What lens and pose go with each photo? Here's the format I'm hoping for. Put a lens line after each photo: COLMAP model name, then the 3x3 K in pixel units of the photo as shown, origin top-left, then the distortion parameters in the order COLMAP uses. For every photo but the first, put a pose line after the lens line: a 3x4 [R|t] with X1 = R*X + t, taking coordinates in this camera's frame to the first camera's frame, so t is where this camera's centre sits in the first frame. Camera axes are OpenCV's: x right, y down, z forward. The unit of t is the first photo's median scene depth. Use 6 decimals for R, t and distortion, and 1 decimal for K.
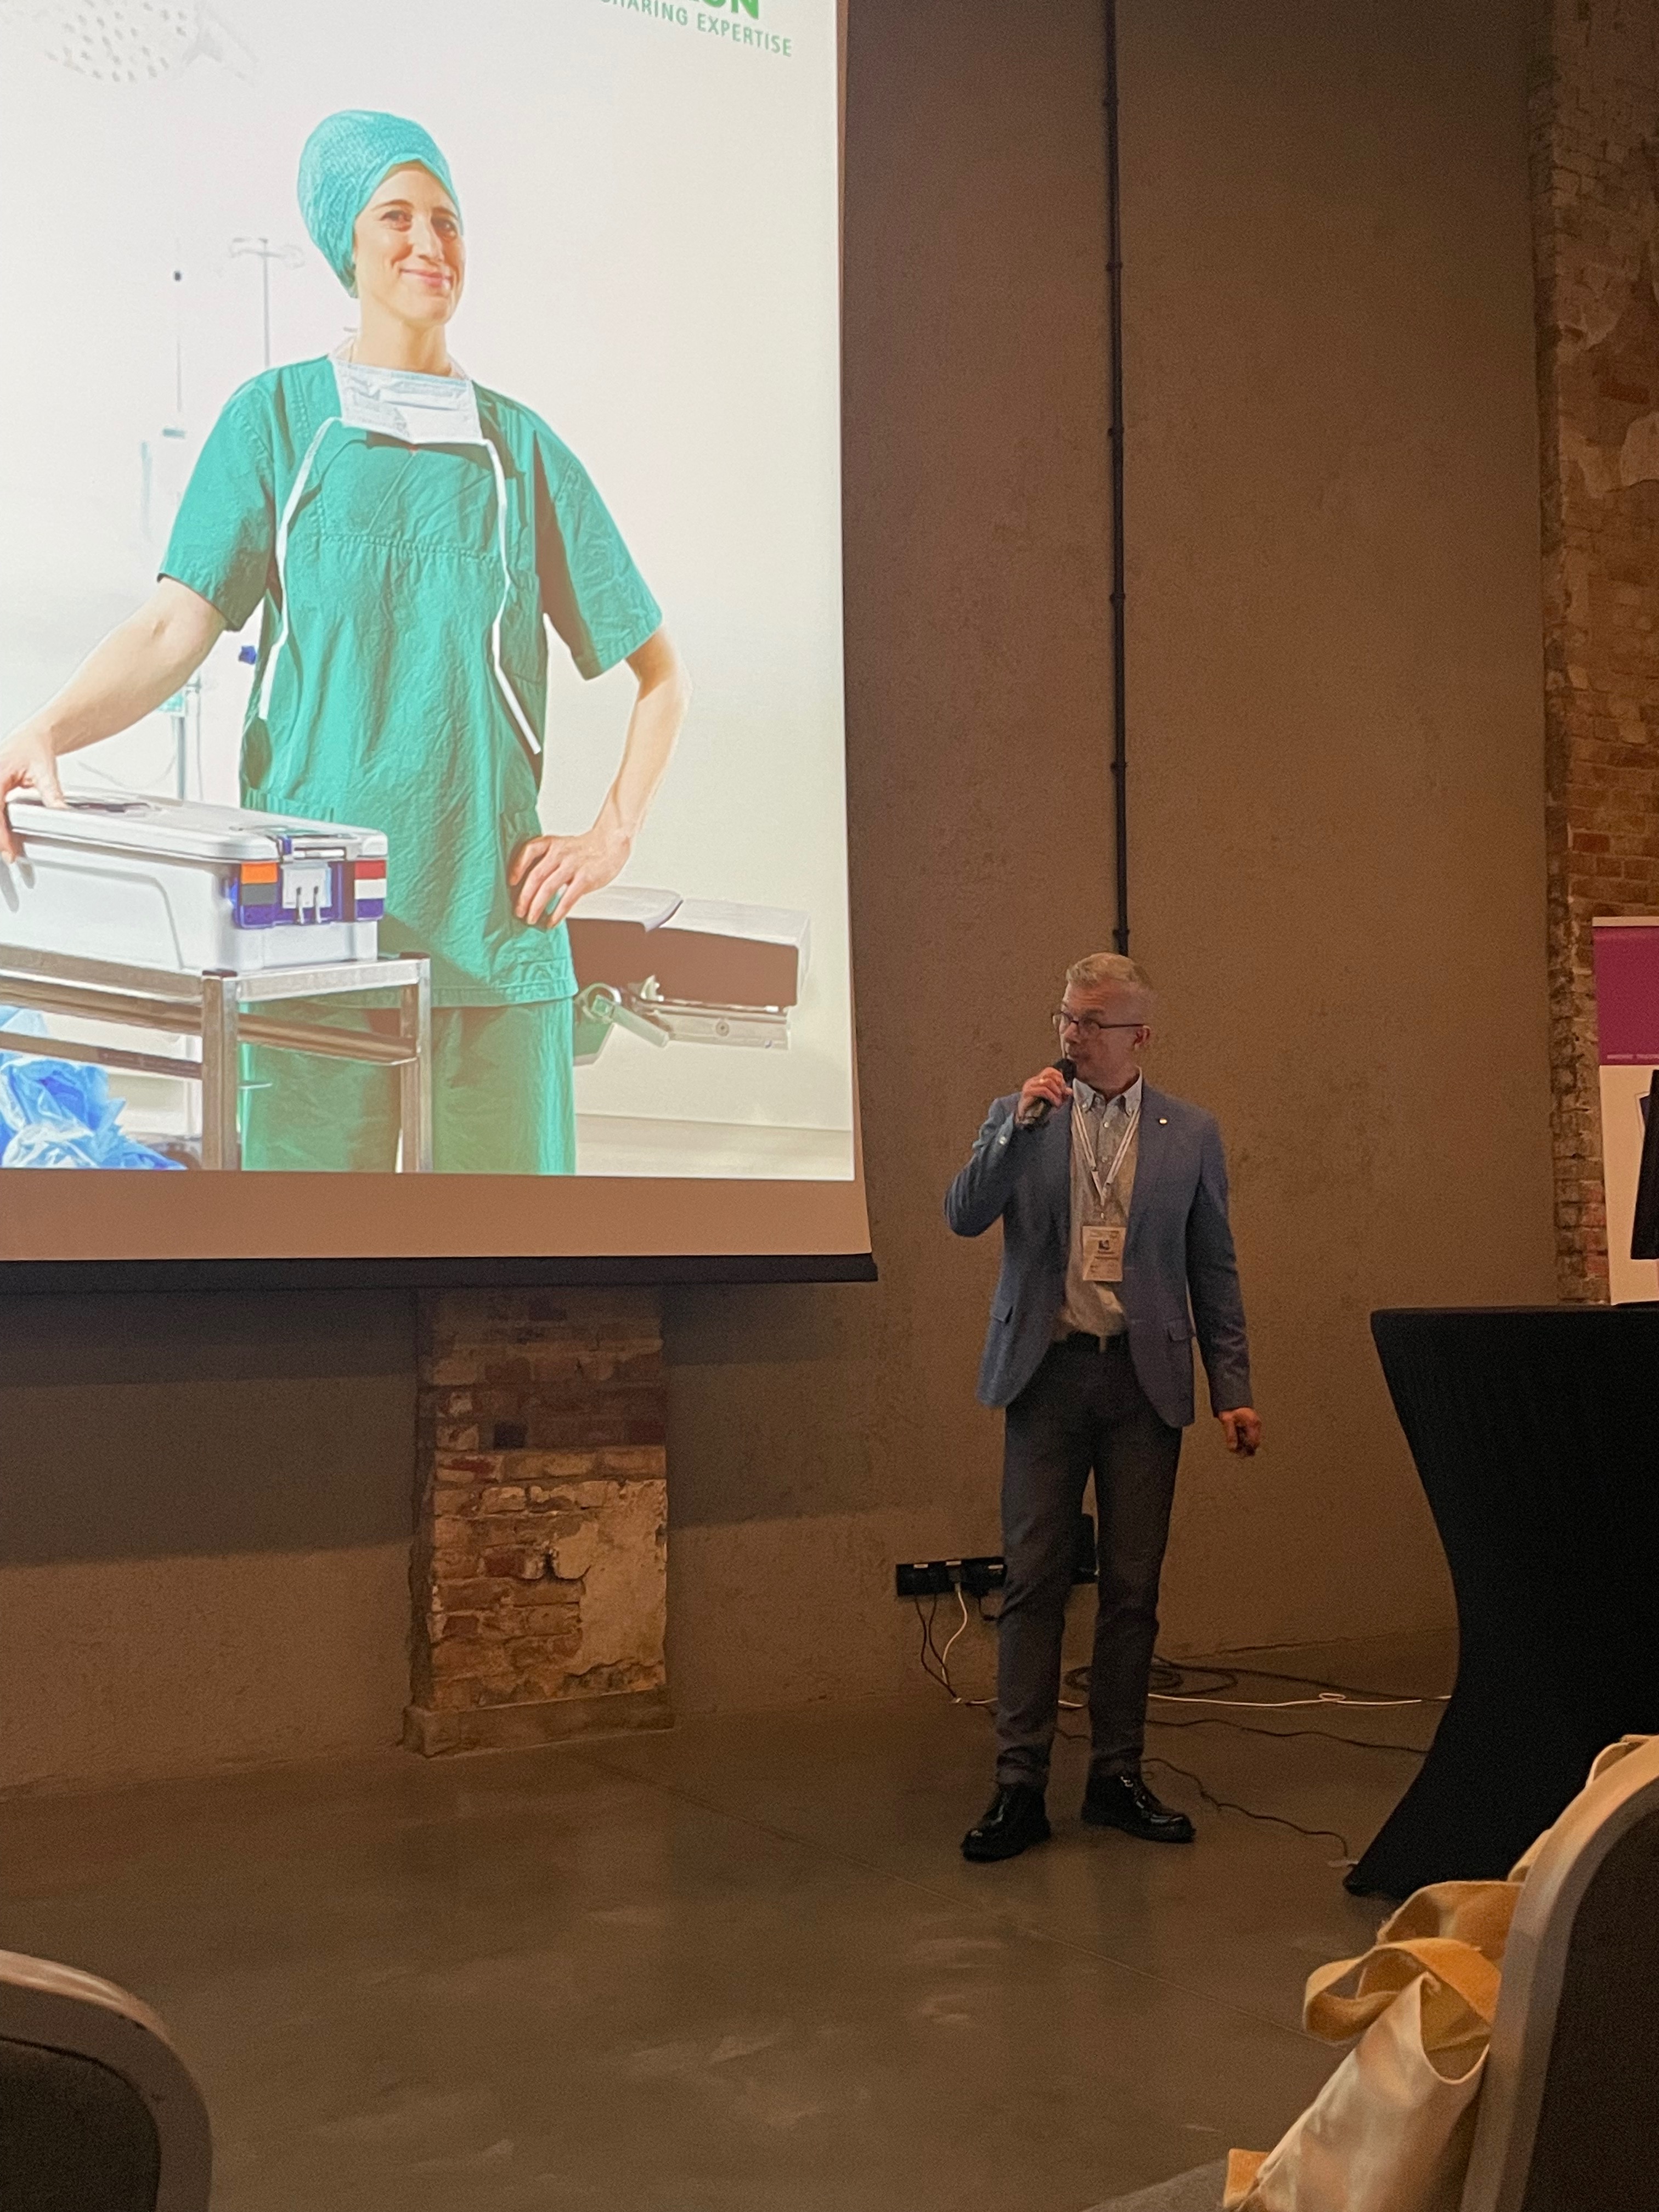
lens RADIAL K [[2446.7, 0, 829.4], [0, 2446.7, 1100.5], [0, 0, 1]] dist [0.076357, 0.000000]
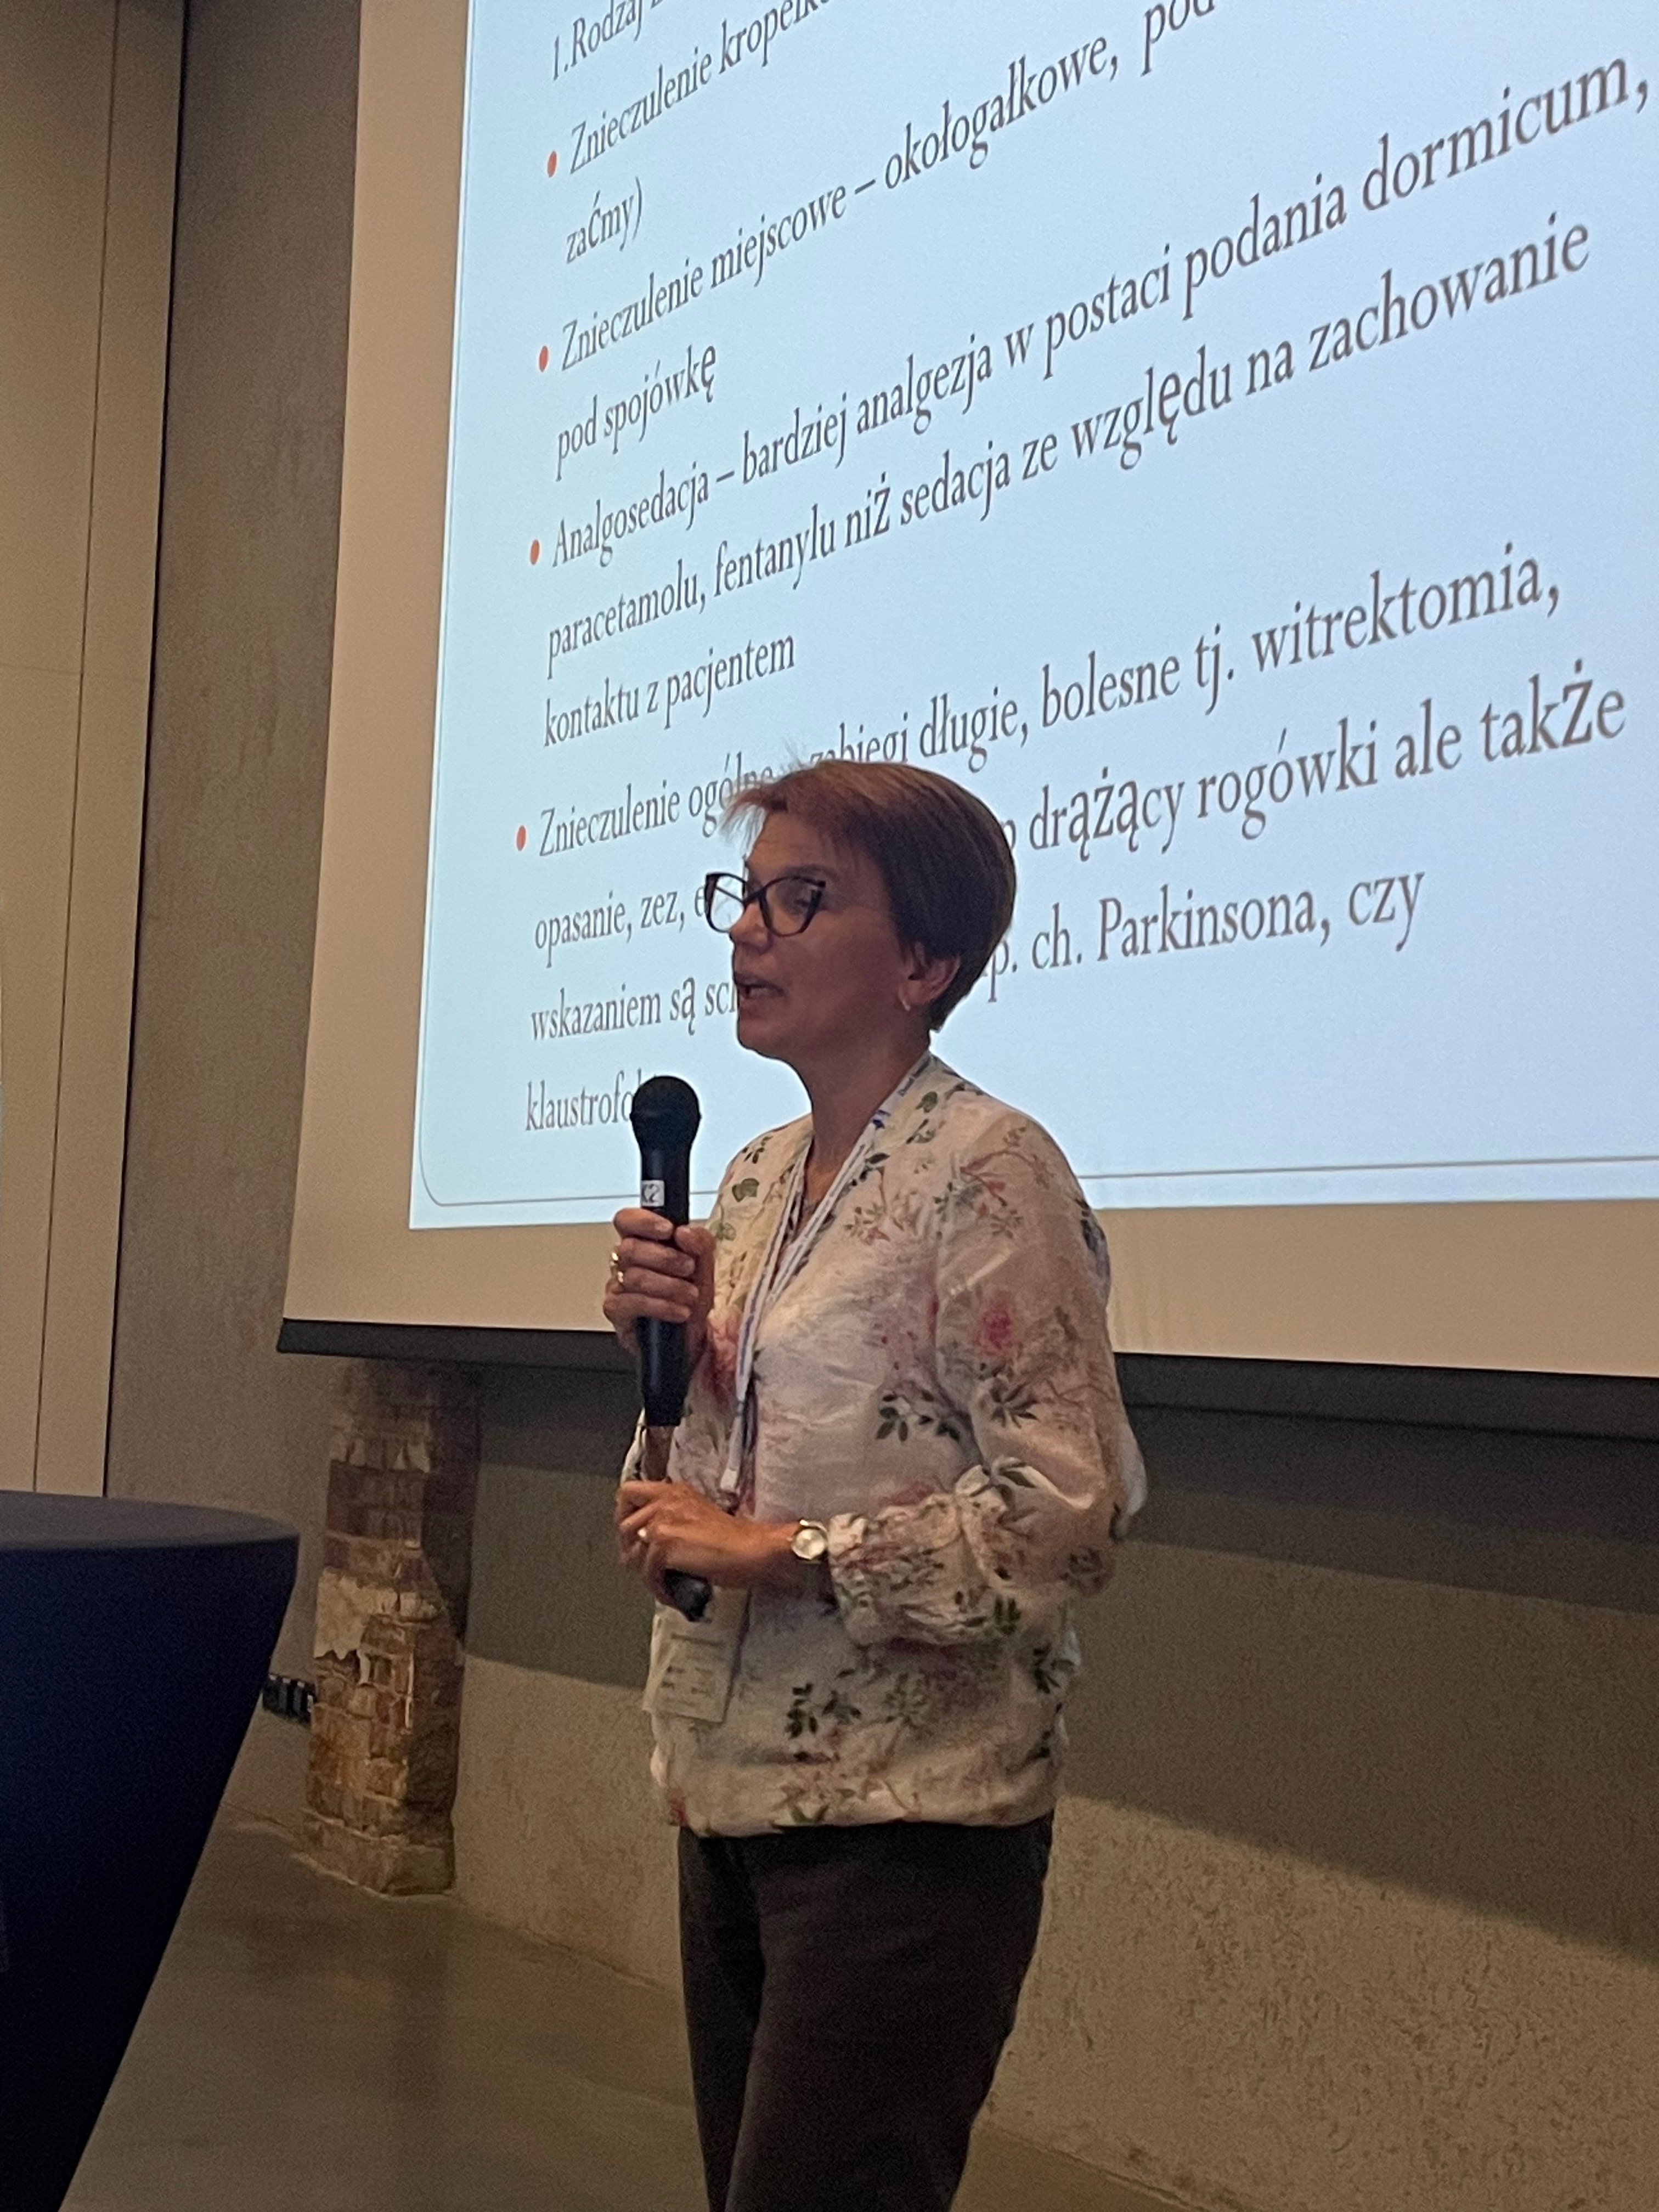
lens RADIAL K [[3915.7, 0, 832.9], [0, 3915.7, 1103.7], [0, 0, 1]] dist [0.105627, 0.000000]
pose [[-0.101014, -0.059257, -0.993119, 0.548584], [0.019570, 0.997913, -0.061533, 0.049819], [0.994692, -0.025651, -0.099644, 0.827706]]
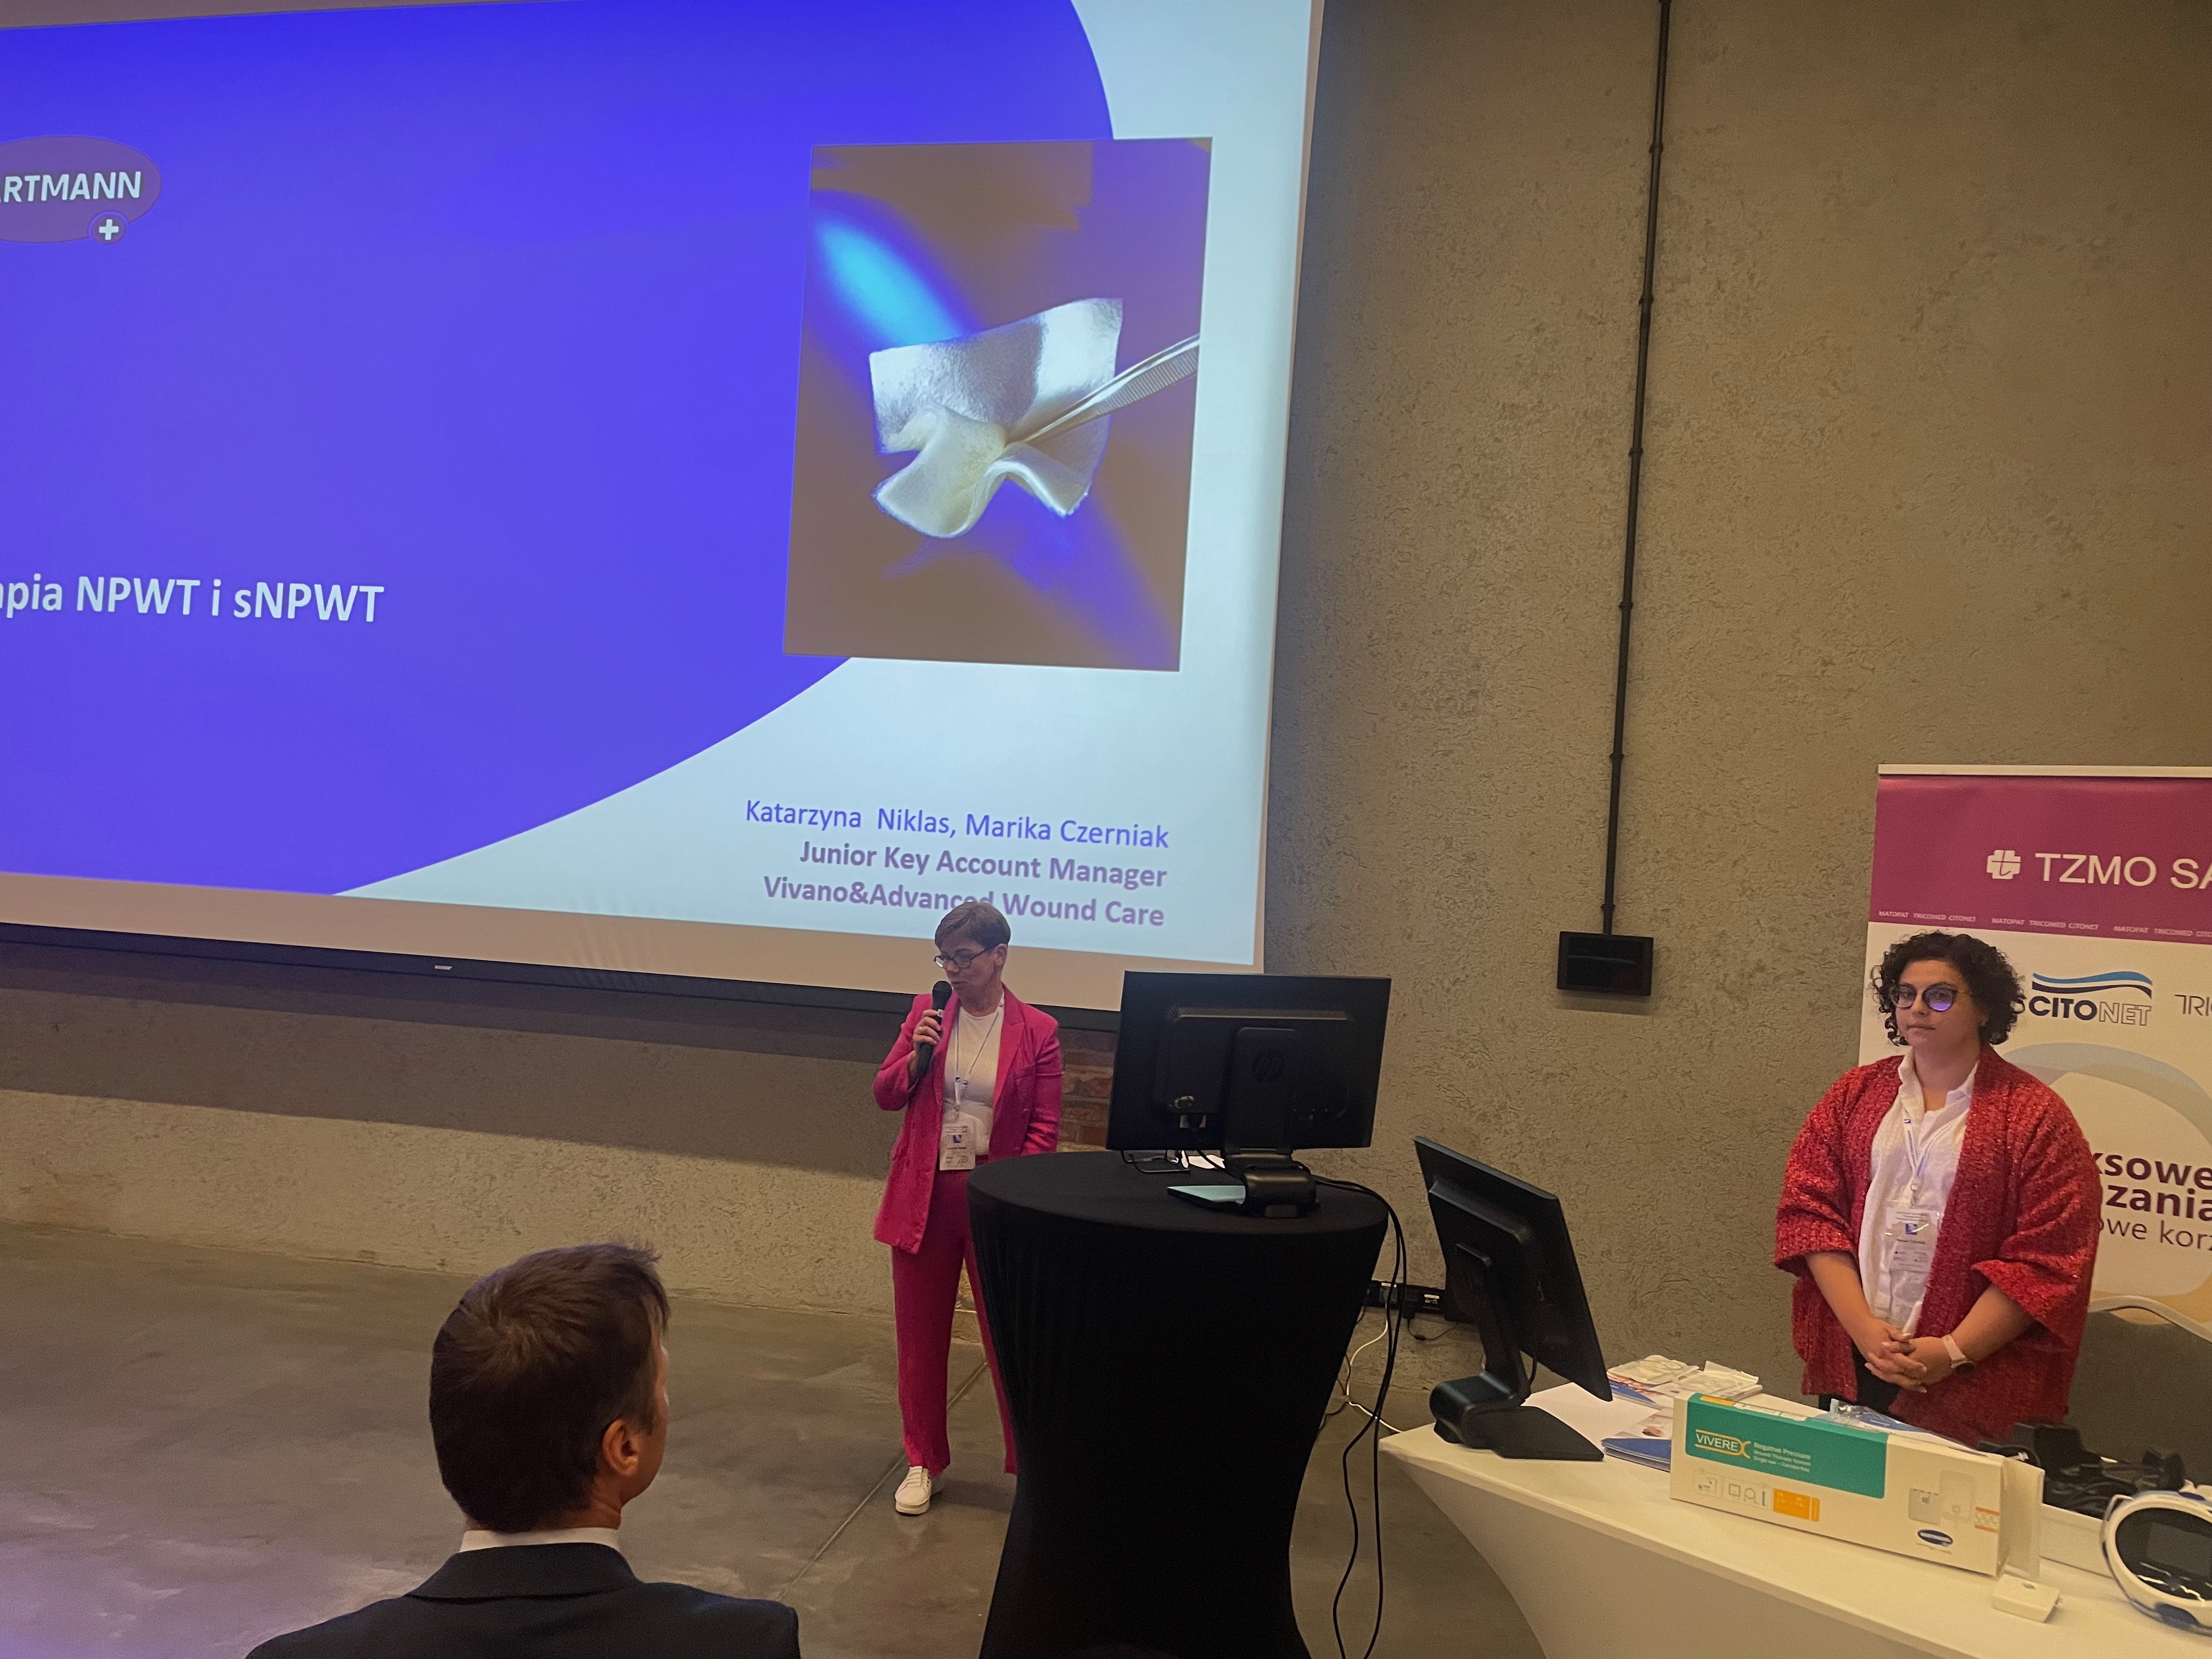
lens RADIAL K [[1677.2, 0, 1074.6], [0, 1677.2, 835.5], [0, 0, 1]] dist [0.086783, -0.109224]
pose [[0.726215, 0.044911, -0.685999, 0.522291], [-0.025433, 0.998936, 0.038474, -0.062785], [0.686997, -0.010493, 0.726584, 0.307566]]
